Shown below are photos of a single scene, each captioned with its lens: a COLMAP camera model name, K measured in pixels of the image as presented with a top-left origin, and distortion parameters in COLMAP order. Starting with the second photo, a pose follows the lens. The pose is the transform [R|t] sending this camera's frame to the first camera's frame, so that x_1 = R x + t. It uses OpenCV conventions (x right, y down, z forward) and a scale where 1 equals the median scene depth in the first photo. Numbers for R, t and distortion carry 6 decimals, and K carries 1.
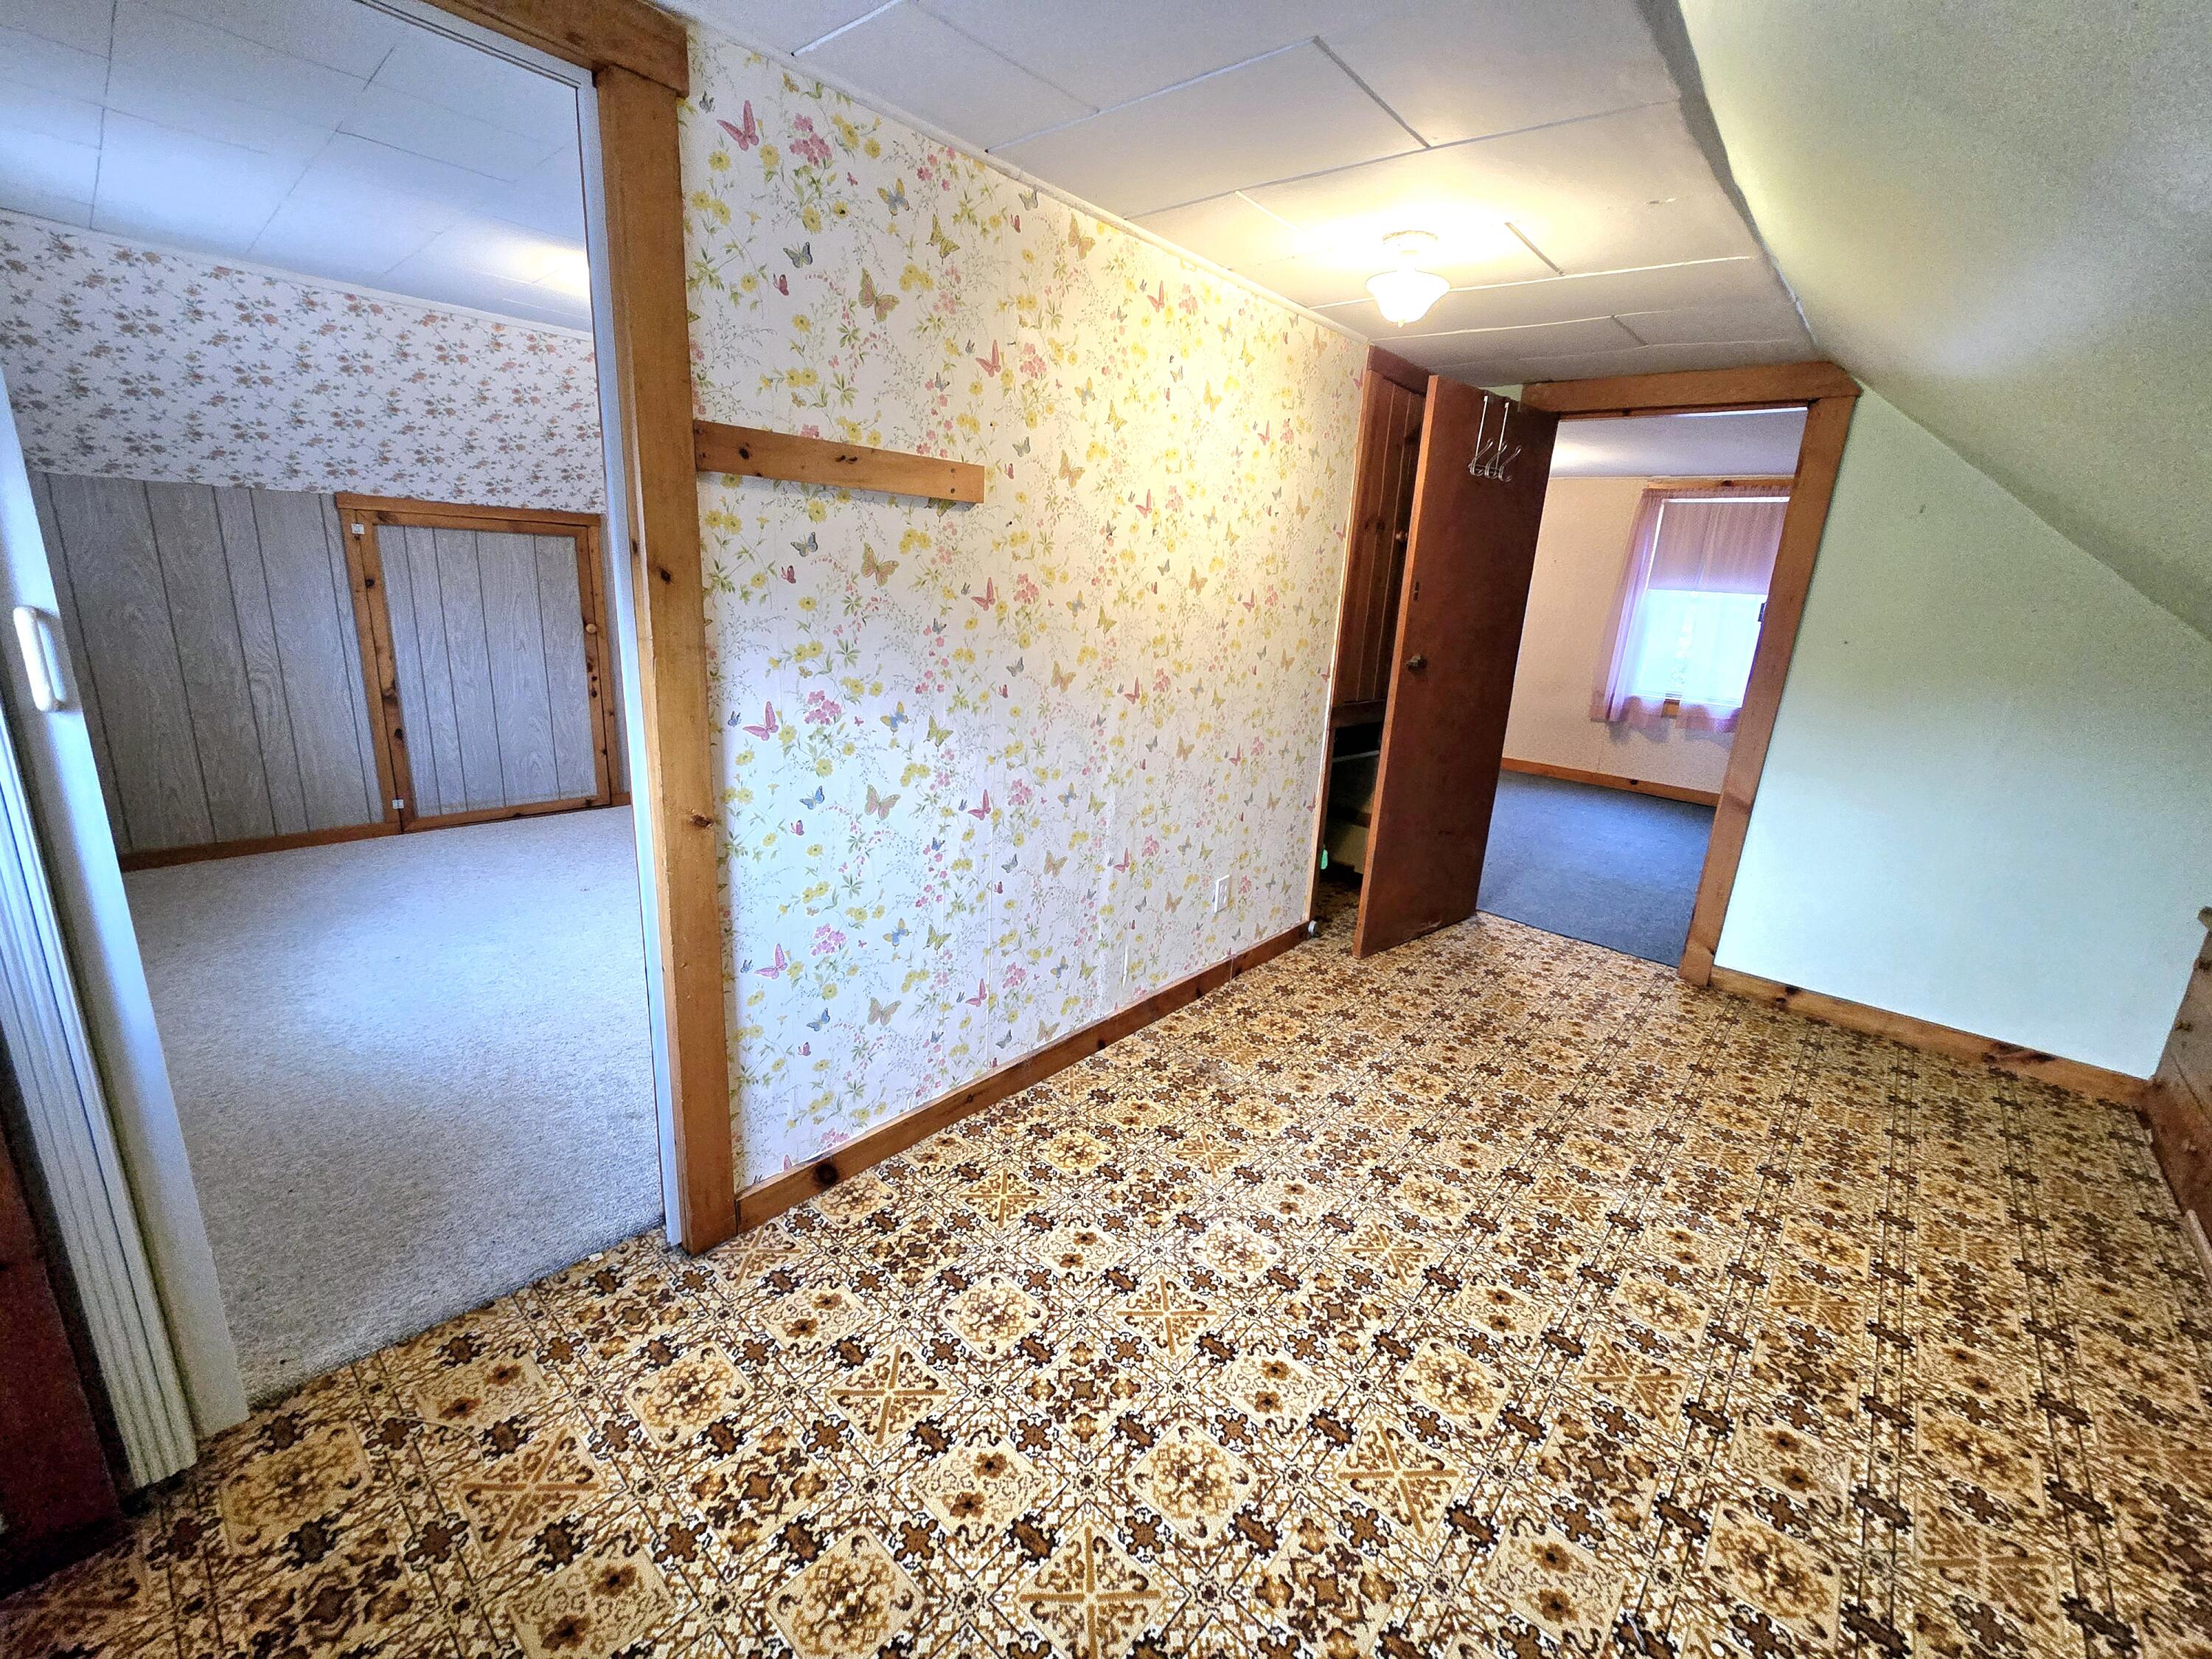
lens RADIAL K [[900.3, 0, 1113.8], [0, 900.3, 809.7], [0, 0, 1]] dist [-0.003293, -0.000551]
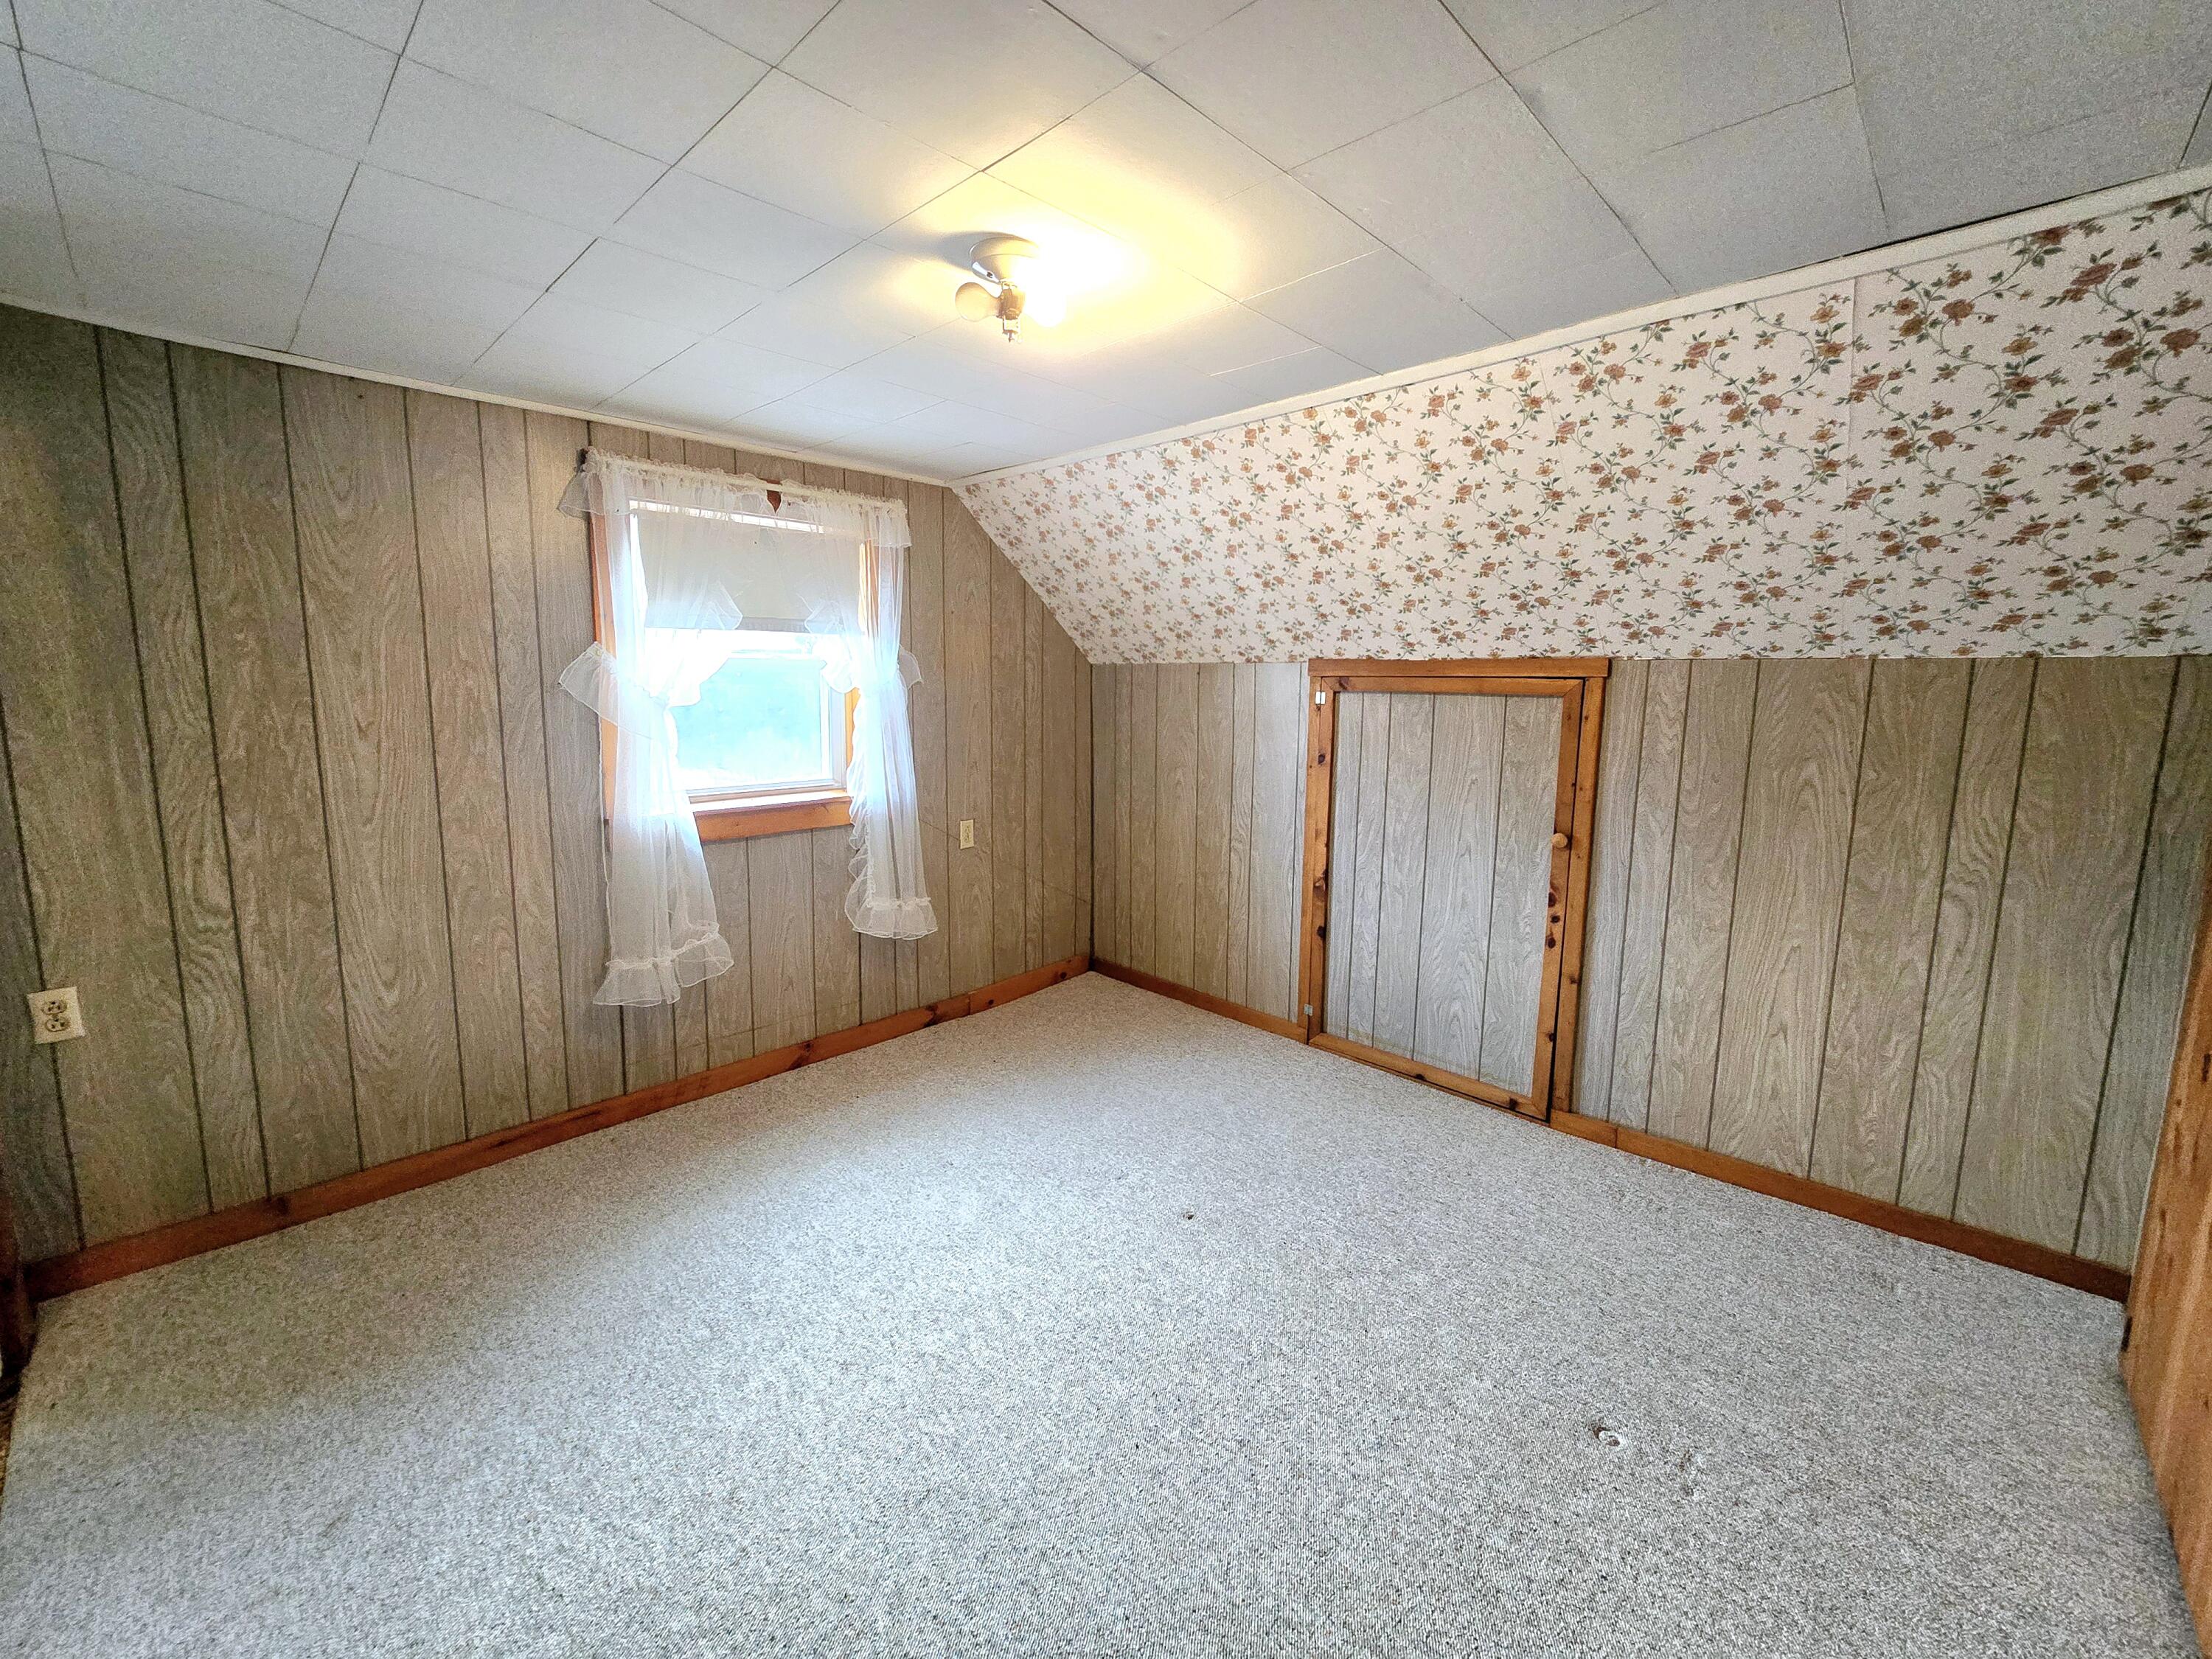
lens RADIAL K [[900.3, 0, 1113.8], [0, 900.3, 809.7], [0, 0, 1]] dist [-0.003293, -0.000551]
pose [[-0.031377, 0.087827, -0.995641, 0.041335], [-0.264827, 0.959800, 0.093011, -0.216843], [0.963785, 0.266591, -0.006856, 0.771705]]
